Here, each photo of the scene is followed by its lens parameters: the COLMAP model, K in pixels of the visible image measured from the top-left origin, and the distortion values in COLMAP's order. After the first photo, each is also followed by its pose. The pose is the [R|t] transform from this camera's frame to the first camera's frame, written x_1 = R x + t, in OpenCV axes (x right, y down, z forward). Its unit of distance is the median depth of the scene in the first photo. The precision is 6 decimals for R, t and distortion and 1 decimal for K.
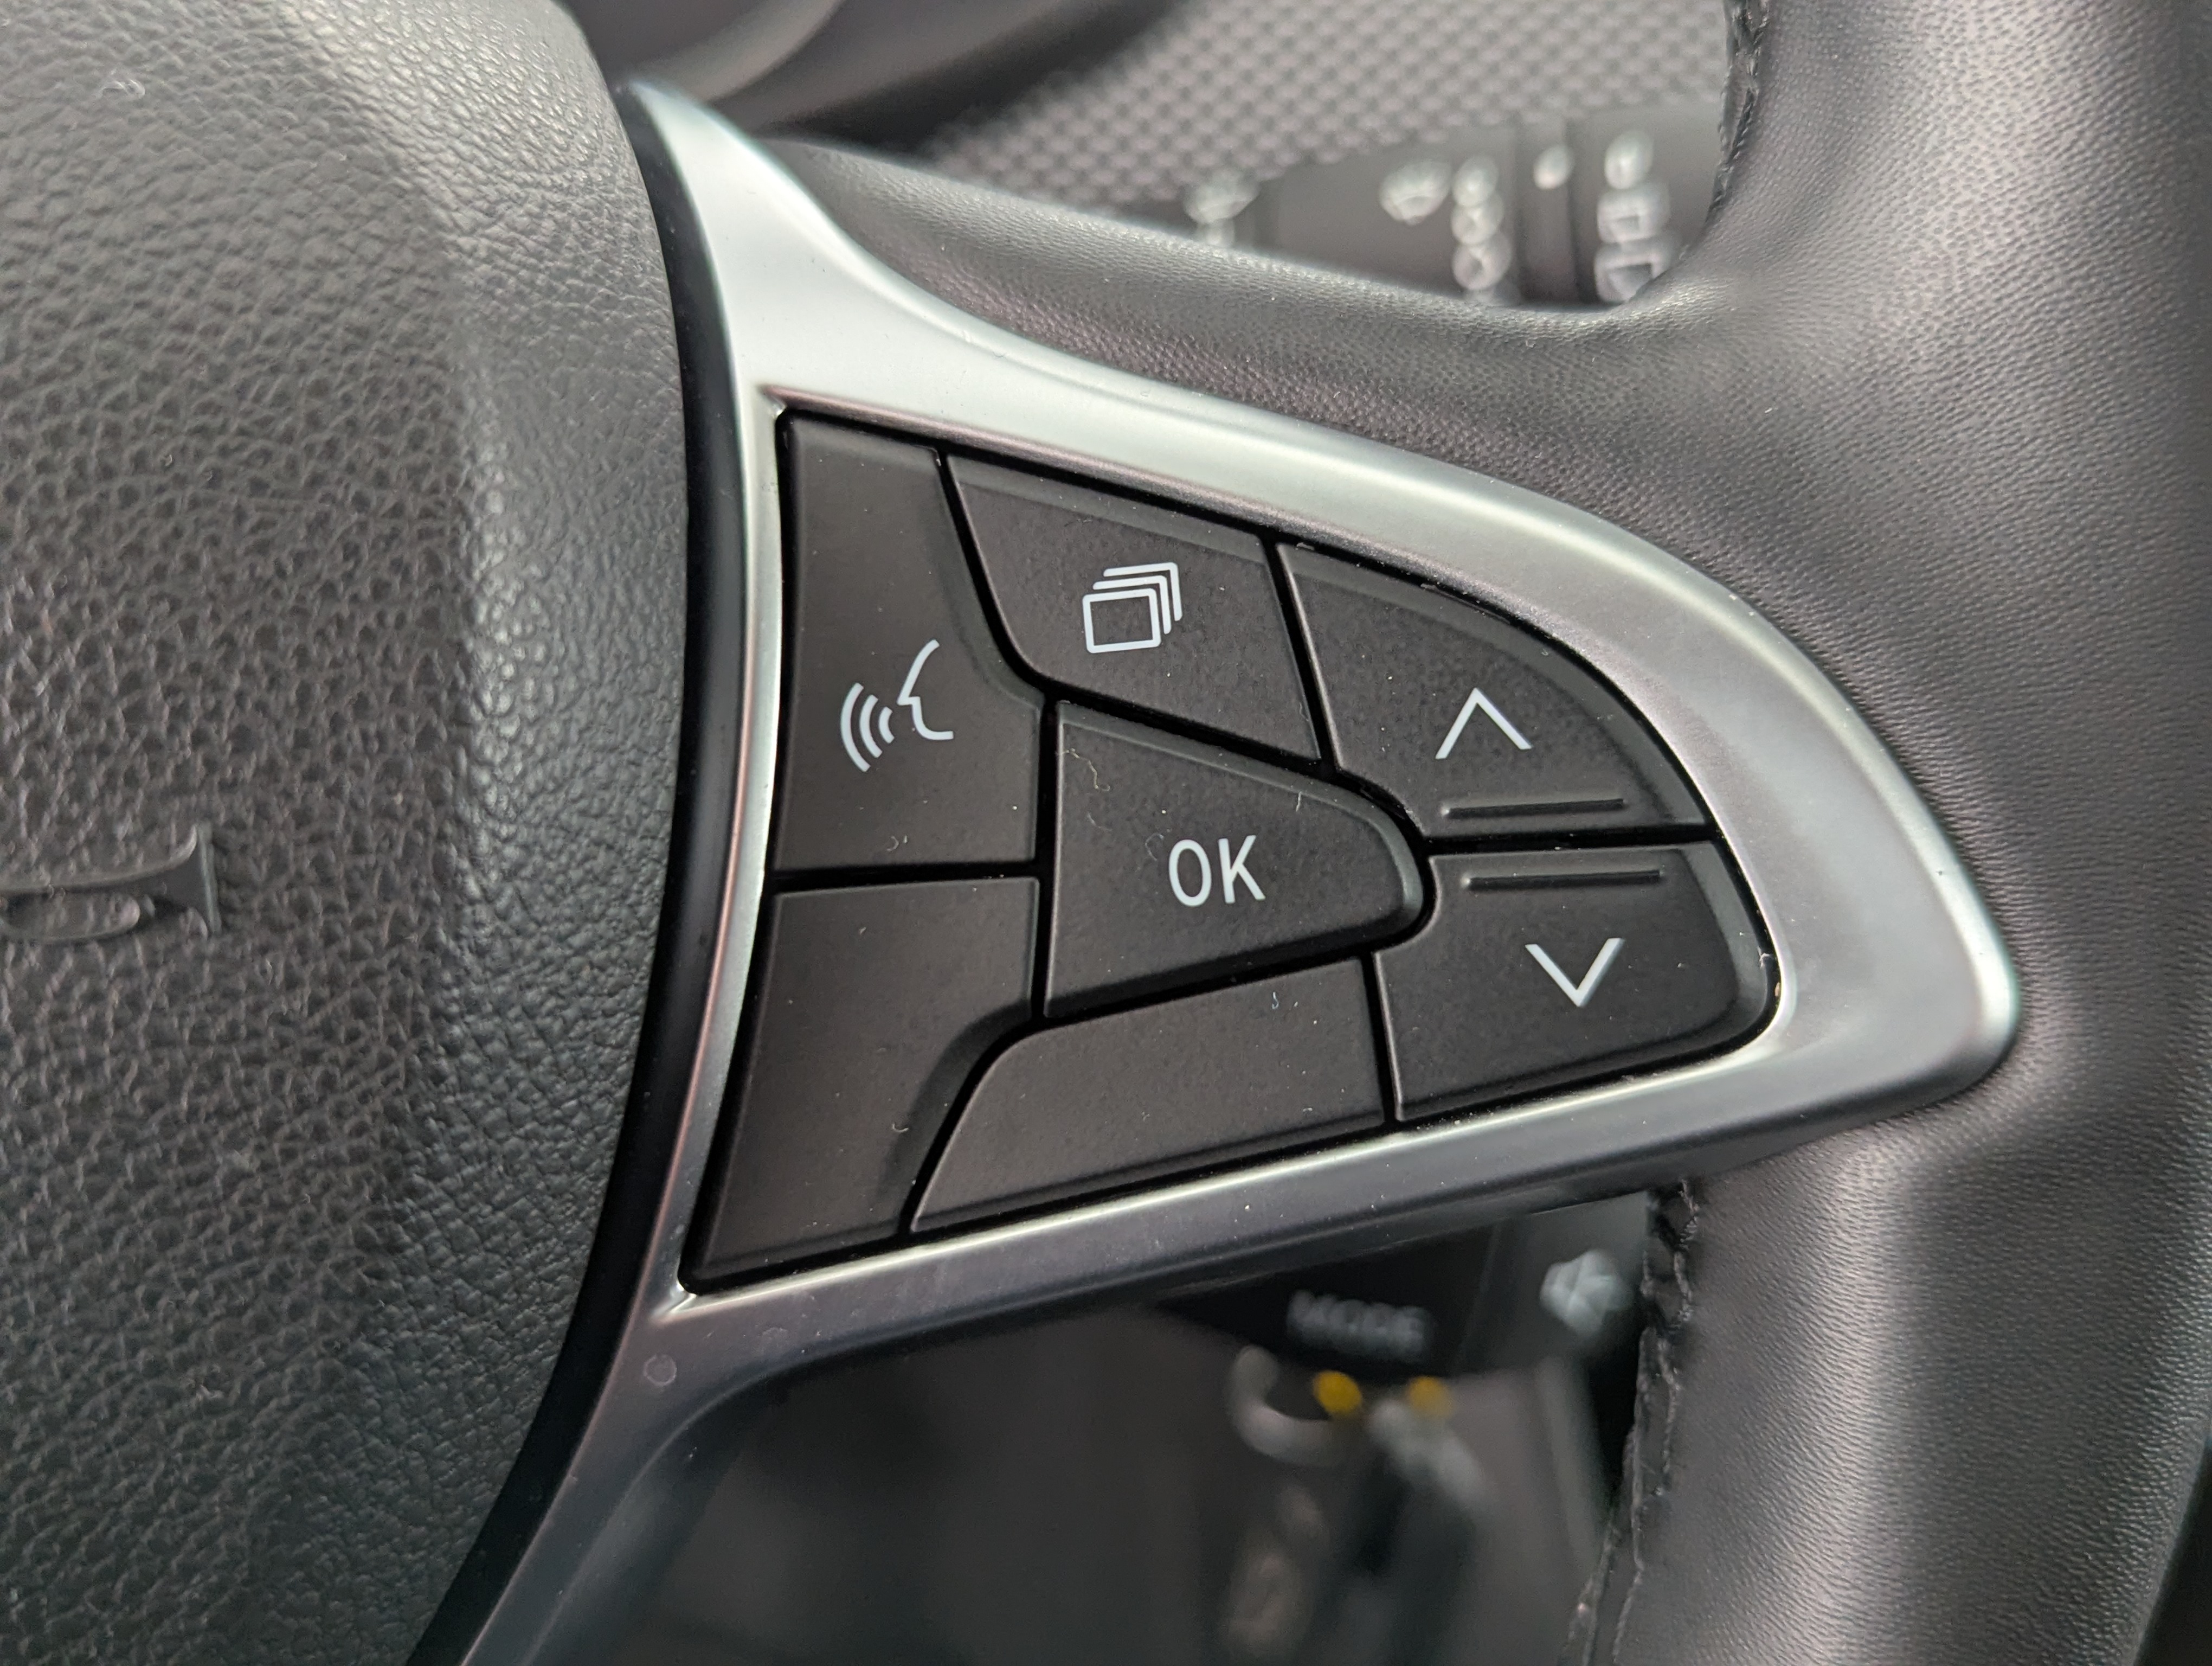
lens RADIAL K [[2163.2, 0, 1116.0], [0, 2163.2, 824.4], [0, 0, 1]] dist [0.043546, -0.021802]
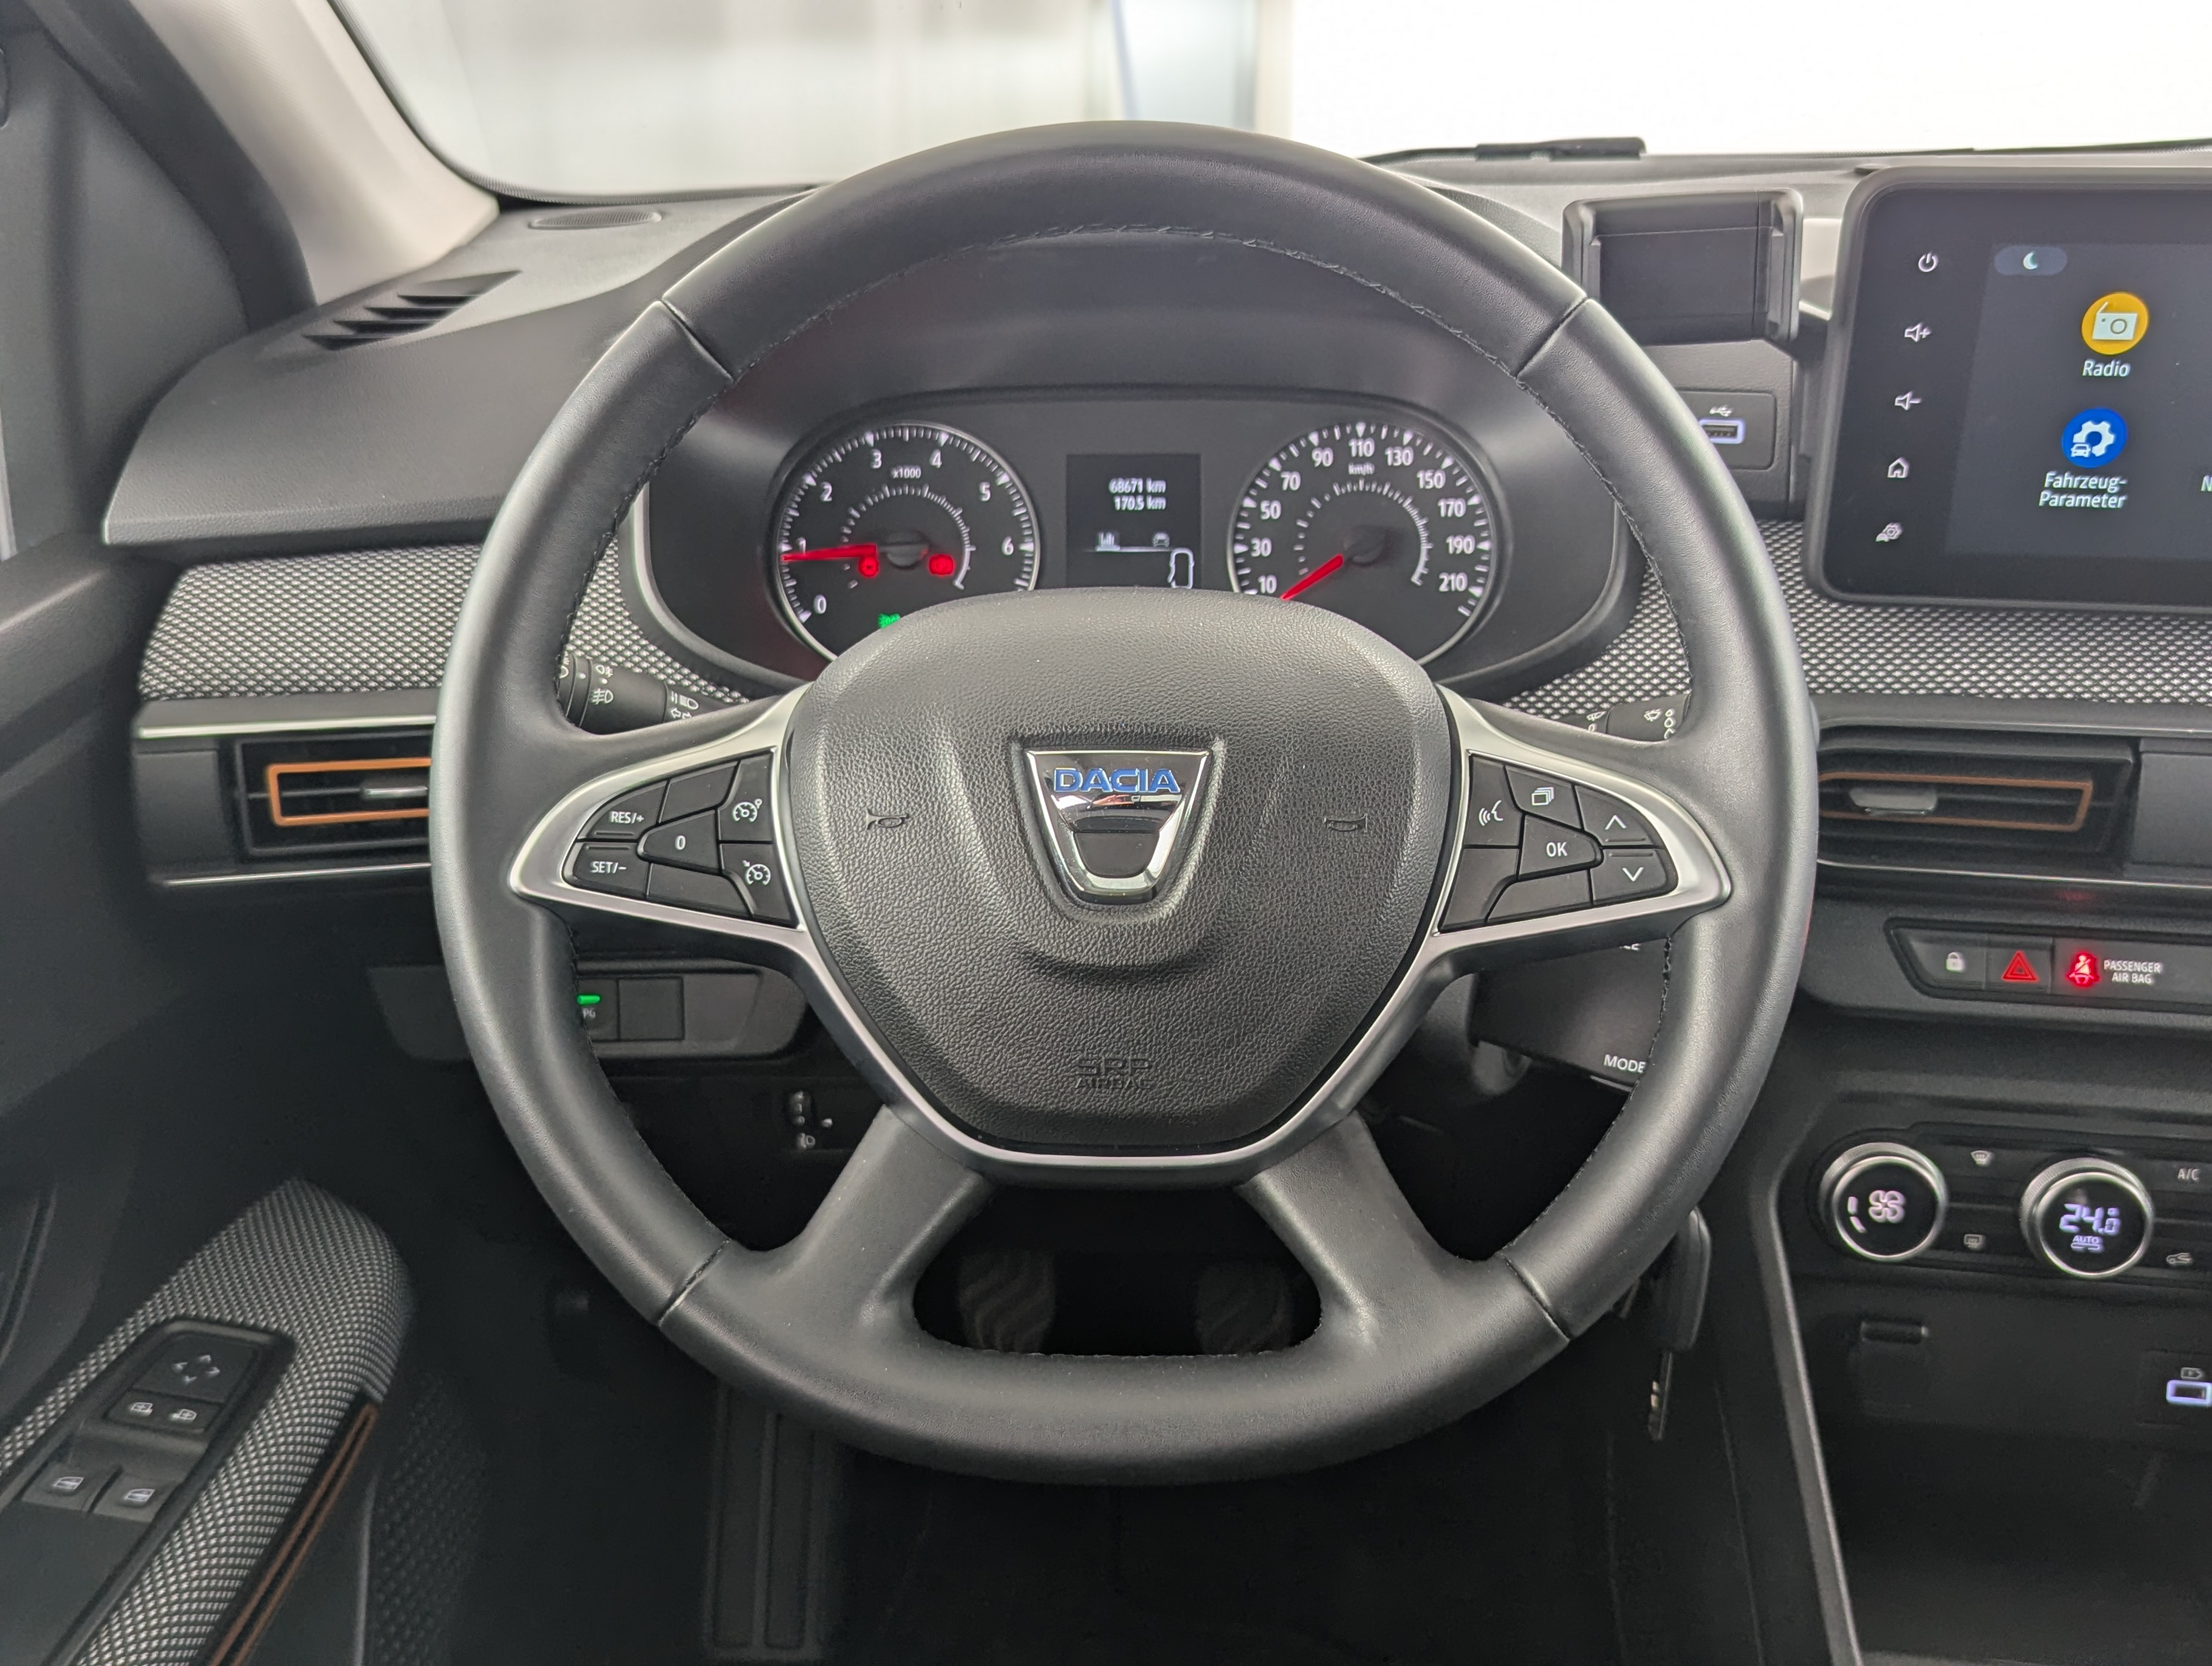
lens RADIAL K [[2163.2, 0, 1116.0], [0, 2163.2, 824.4], [0, 0, 1]] dist [0.043546, -0.021802]
pose [[0.968714, 0.048604, -0.243375, 0.261835], [-0.102516, 0.971429, -0.214048, 1.080651], [0.226018, 0.232301, 0.946019, -3.723653]]
